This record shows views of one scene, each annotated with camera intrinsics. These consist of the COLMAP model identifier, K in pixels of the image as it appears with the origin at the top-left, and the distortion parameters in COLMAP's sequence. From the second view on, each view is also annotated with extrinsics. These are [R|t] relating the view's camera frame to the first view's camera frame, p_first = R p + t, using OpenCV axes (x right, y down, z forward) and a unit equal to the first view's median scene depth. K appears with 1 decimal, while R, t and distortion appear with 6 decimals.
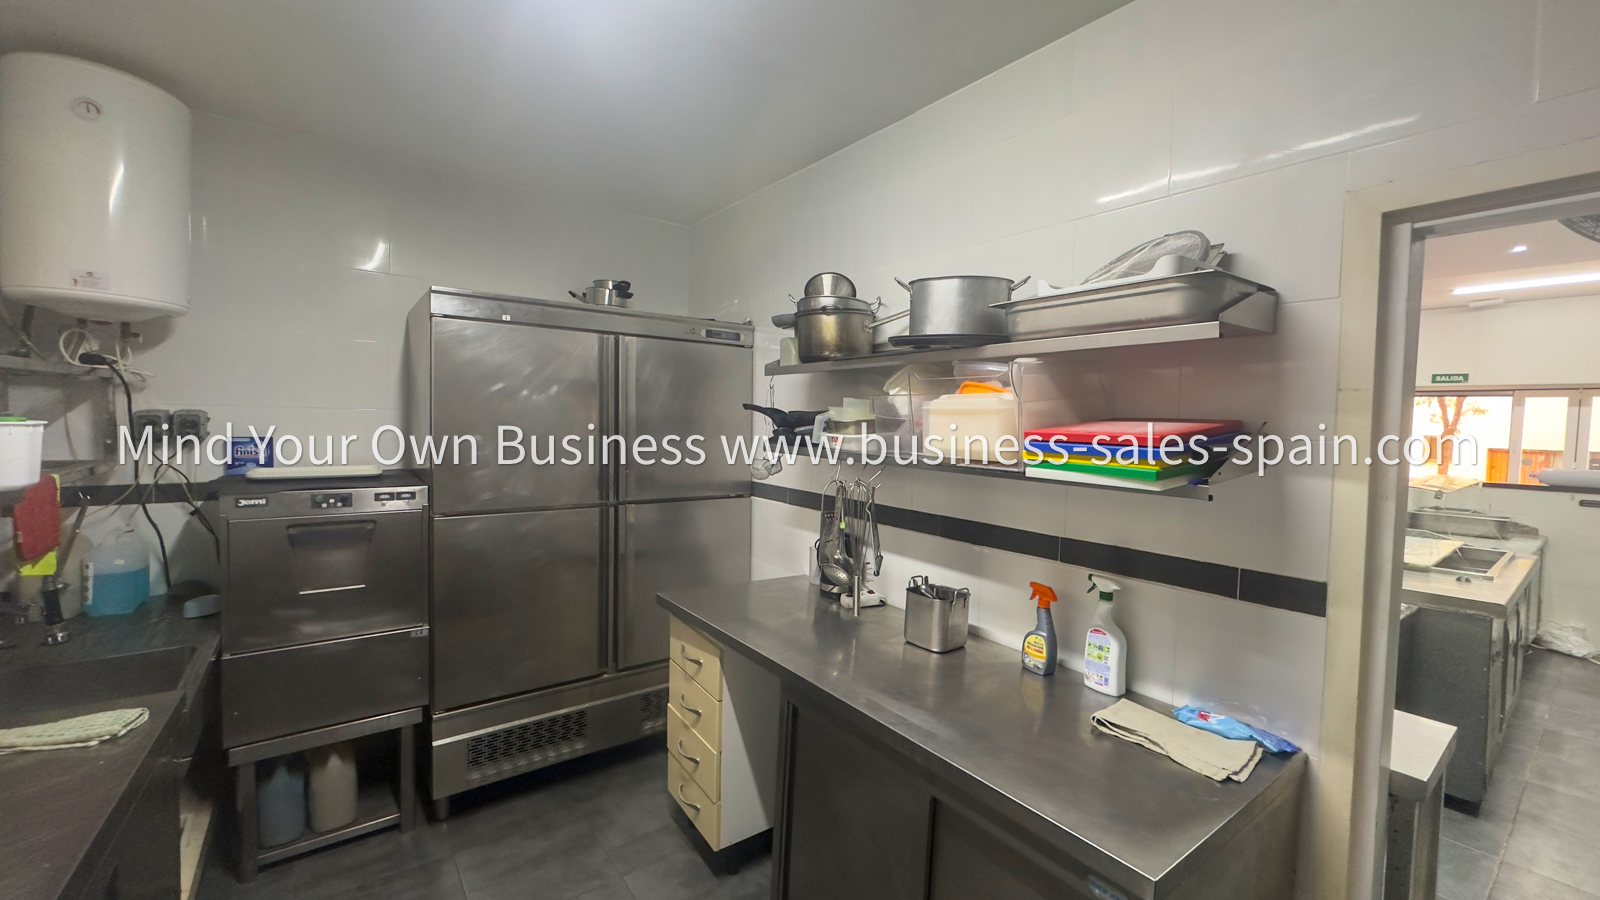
lens RADIAL K [[634.8, 0, 798.2], [0, 634.8, 447.5], [0, 0, 1]] dist [-0.002473, -0.000848]
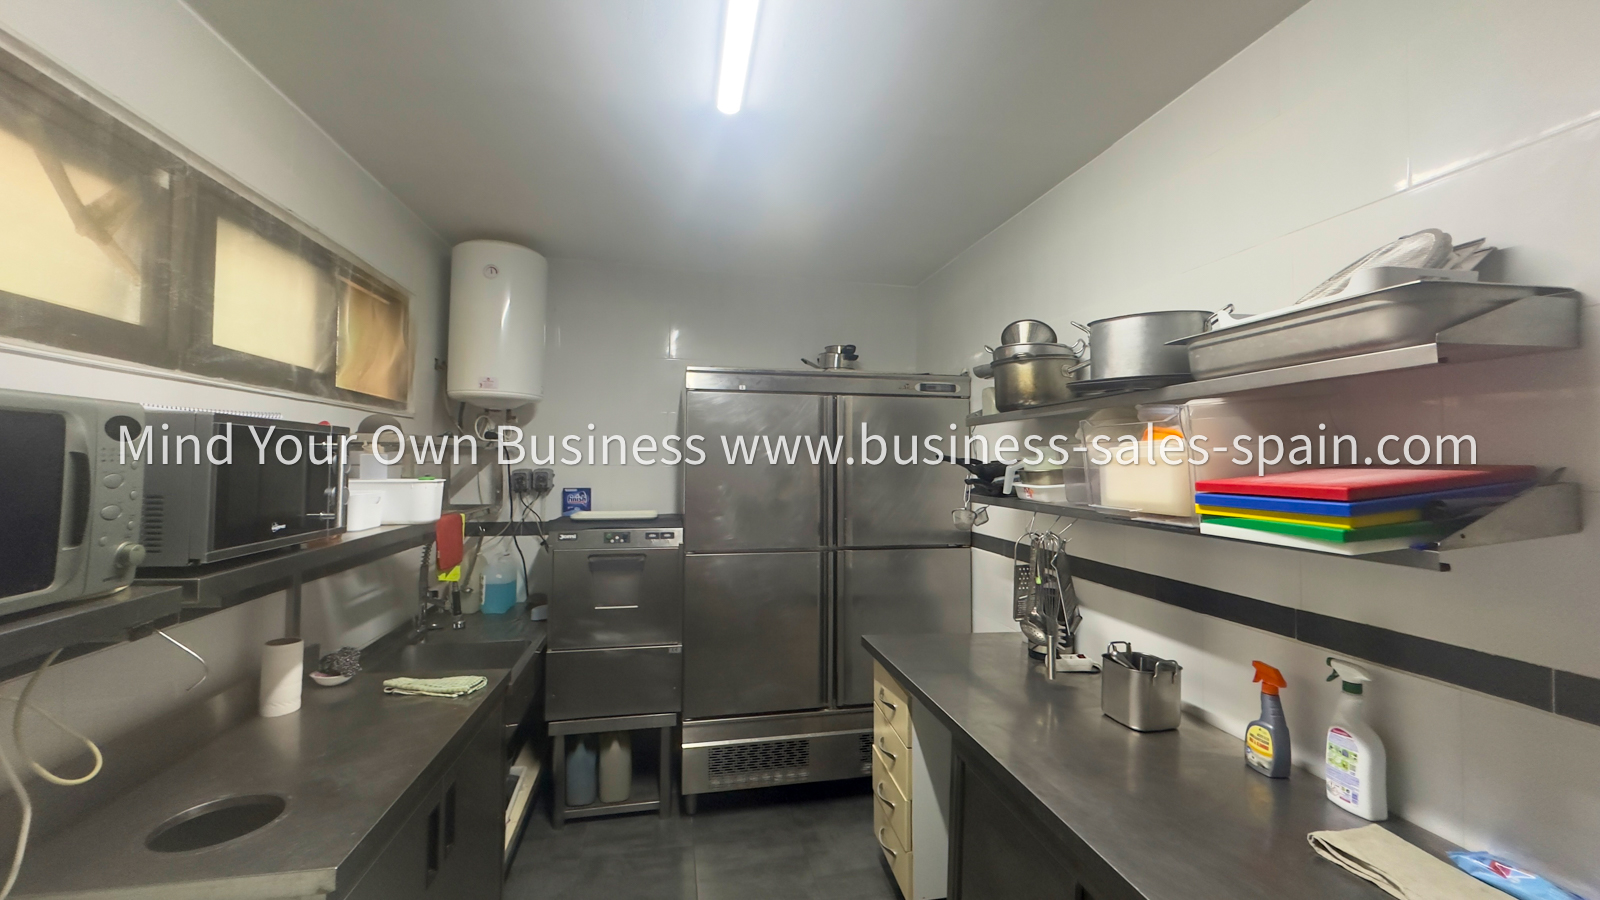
lens RADIAL K [[634.8, 0, 797.2], [0, 634.8, 446.5], [0, 0, 1]] dist [-0.002473, -0.000848]
pose [[0.904705, -0.029489, -0.425016, 0.152845], [-0.003640, 0.997030, -0.076925, -0.002956], [0.426023, 0.071142, 0.901911, -0.026323]]
